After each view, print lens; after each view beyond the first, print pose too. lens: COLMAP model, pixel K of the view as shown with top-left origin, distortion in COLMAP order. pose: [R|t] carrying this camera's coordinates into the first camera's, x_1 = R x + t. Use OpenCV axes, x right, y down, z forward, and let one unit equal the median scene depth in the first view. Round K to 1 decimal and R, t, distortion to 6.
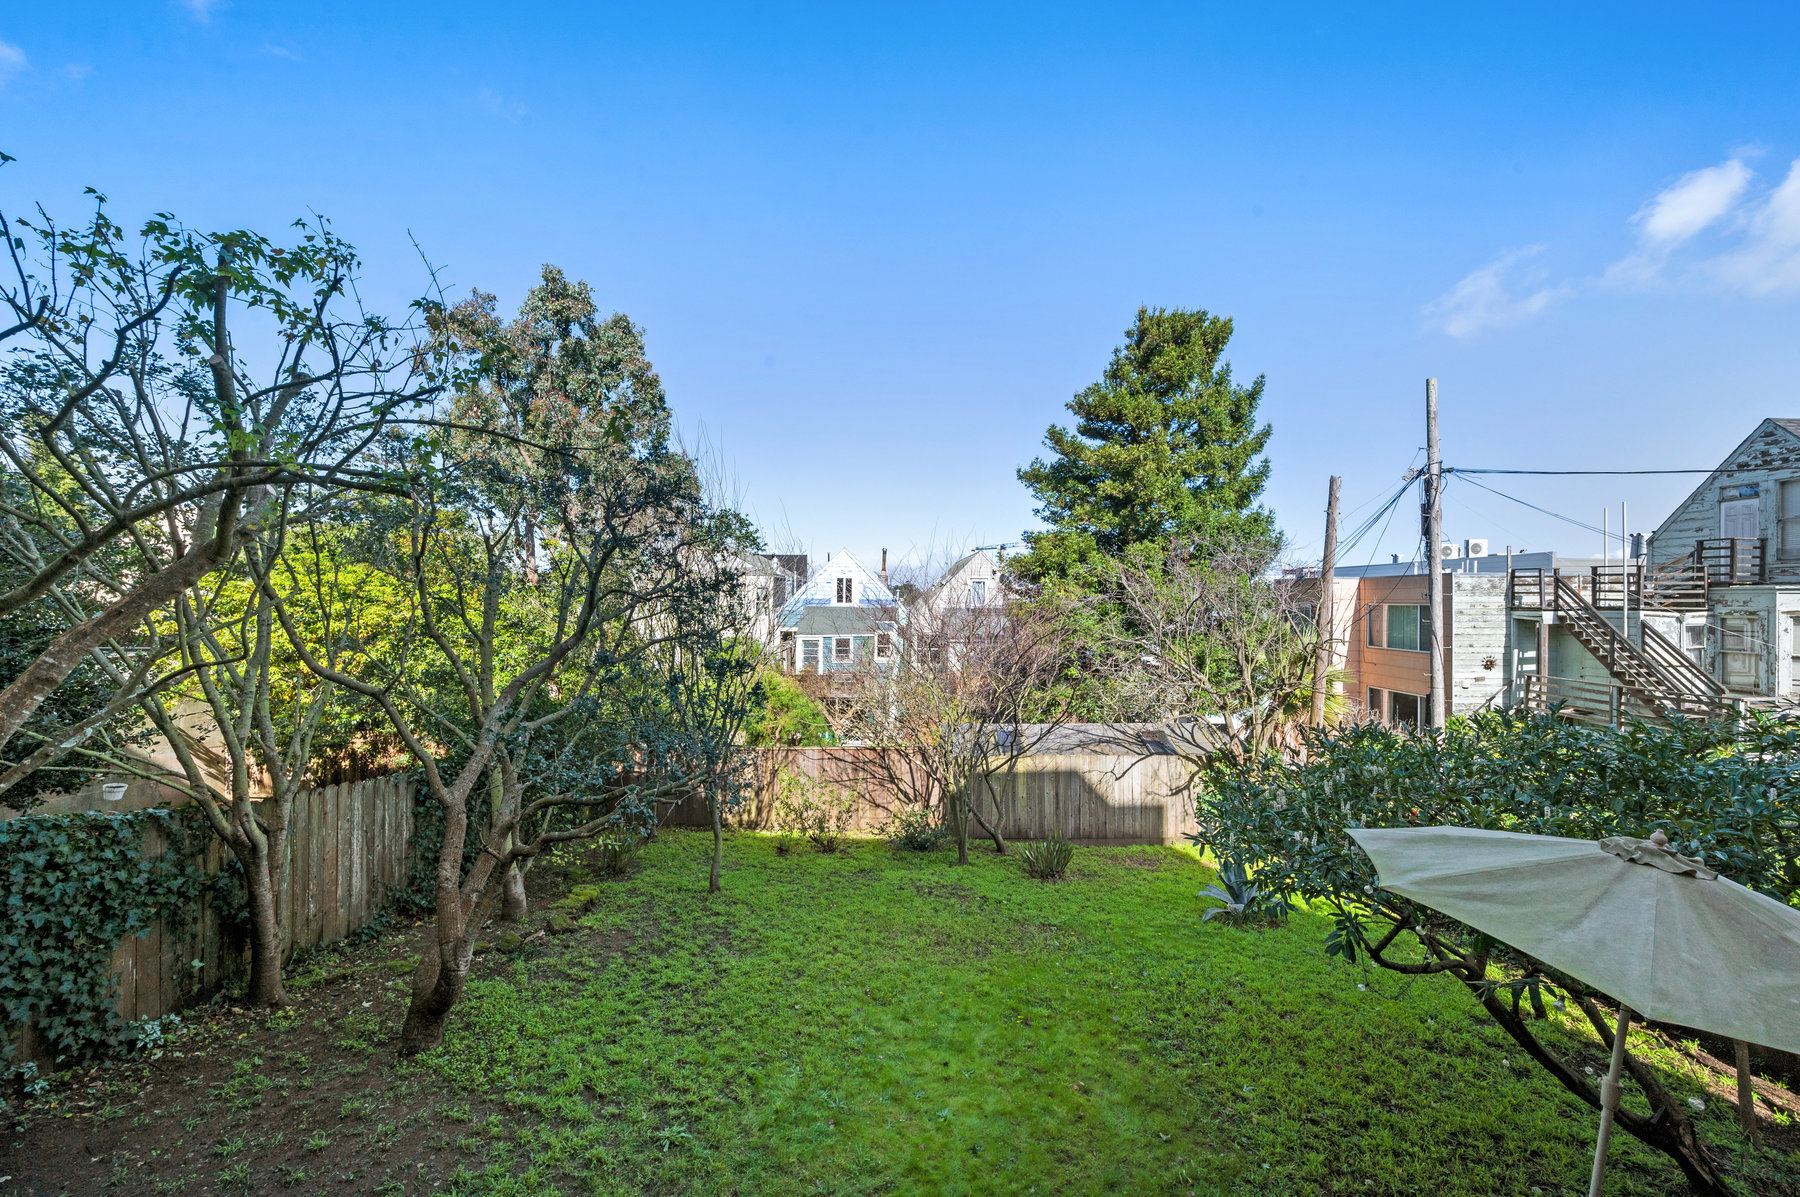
lens RADIAL K [[709.1, 0, 903.2], [0, 709.1, 605.7], [0, 0, 1]] dist [-0.001246, 0.000091]
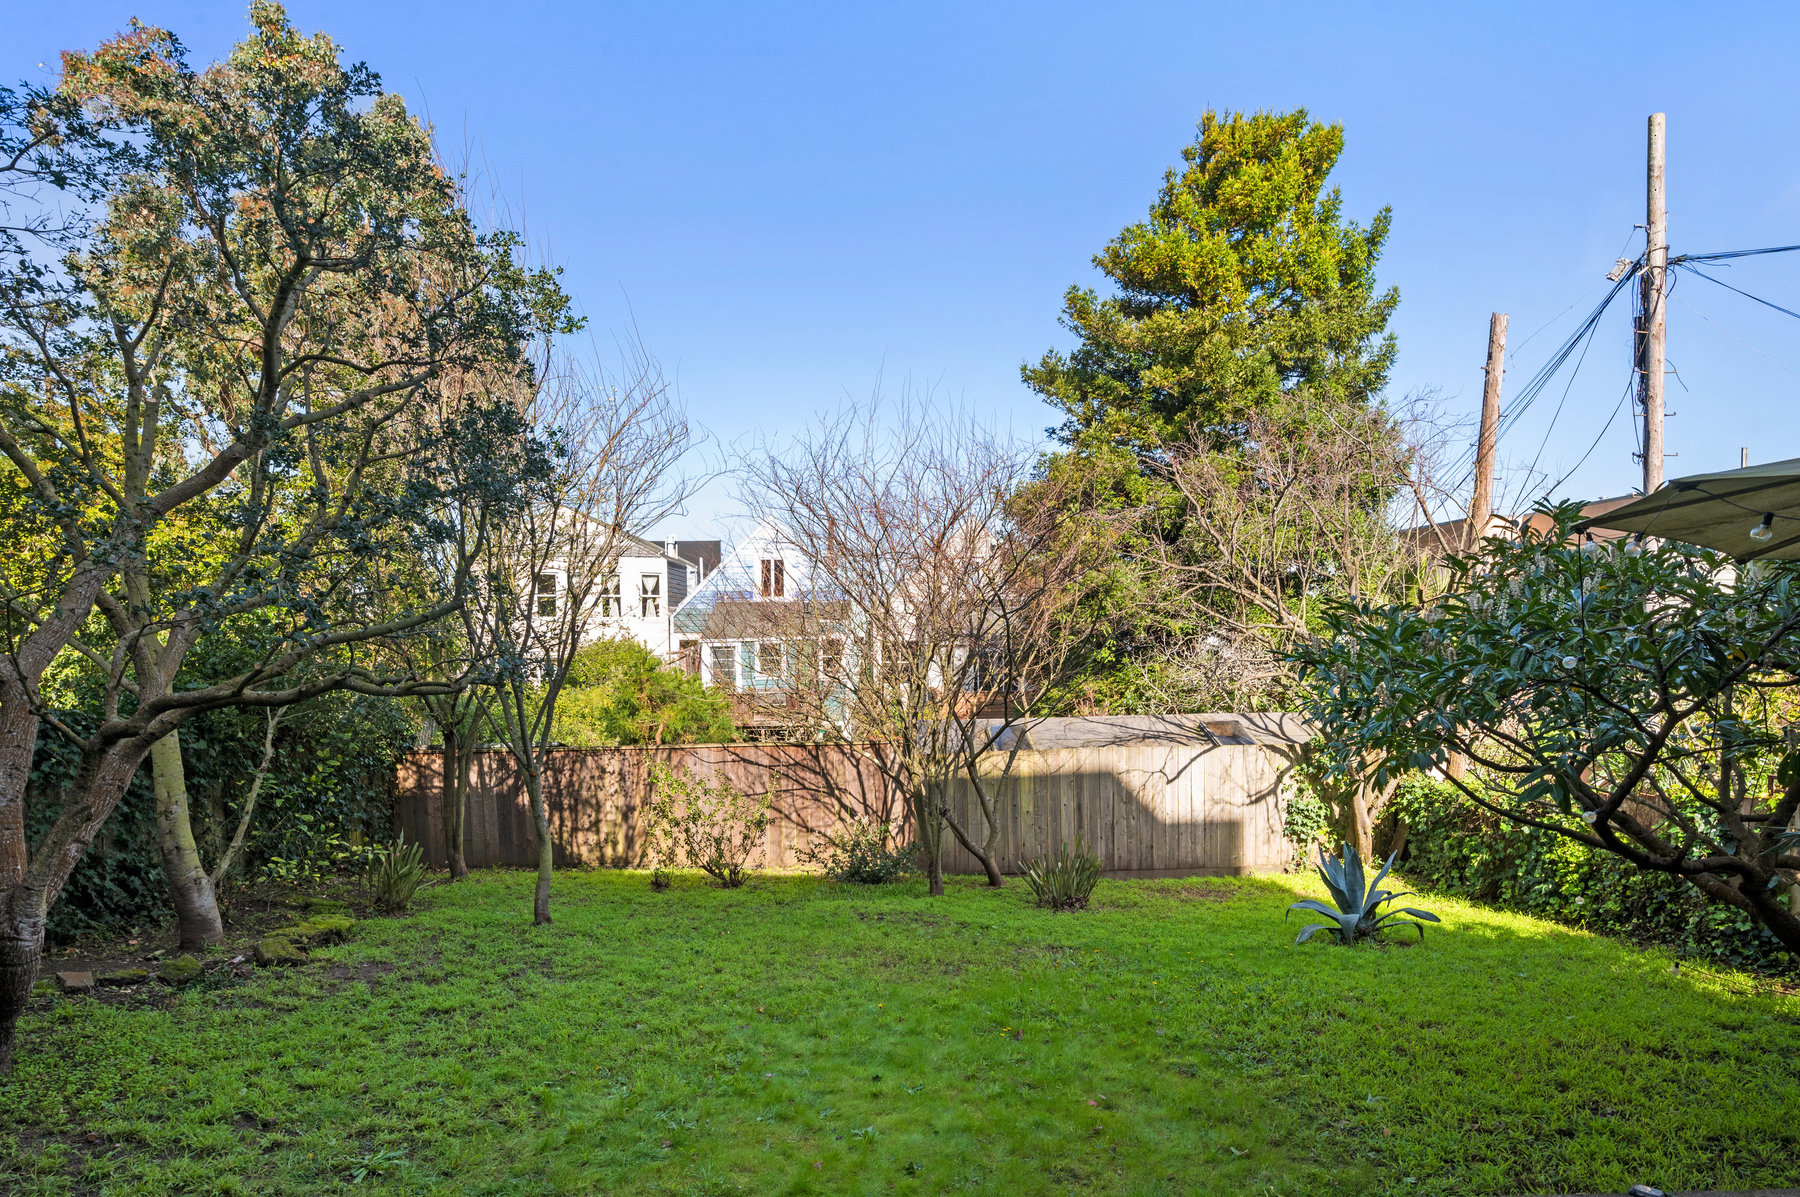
lens RADIAL K [[1005.4, 0, 906.6], [0, 1005.4, 712.1], [0, 0, 1]] dist [-0.001716, -0.000176]
pose [[0.999277, -0.019547, 0.032609, 0.025445], [0.017434, 0.997807, 0.063851, 0.113533], [-0.033786, -0.063236, 0.997427, 0.069398]]
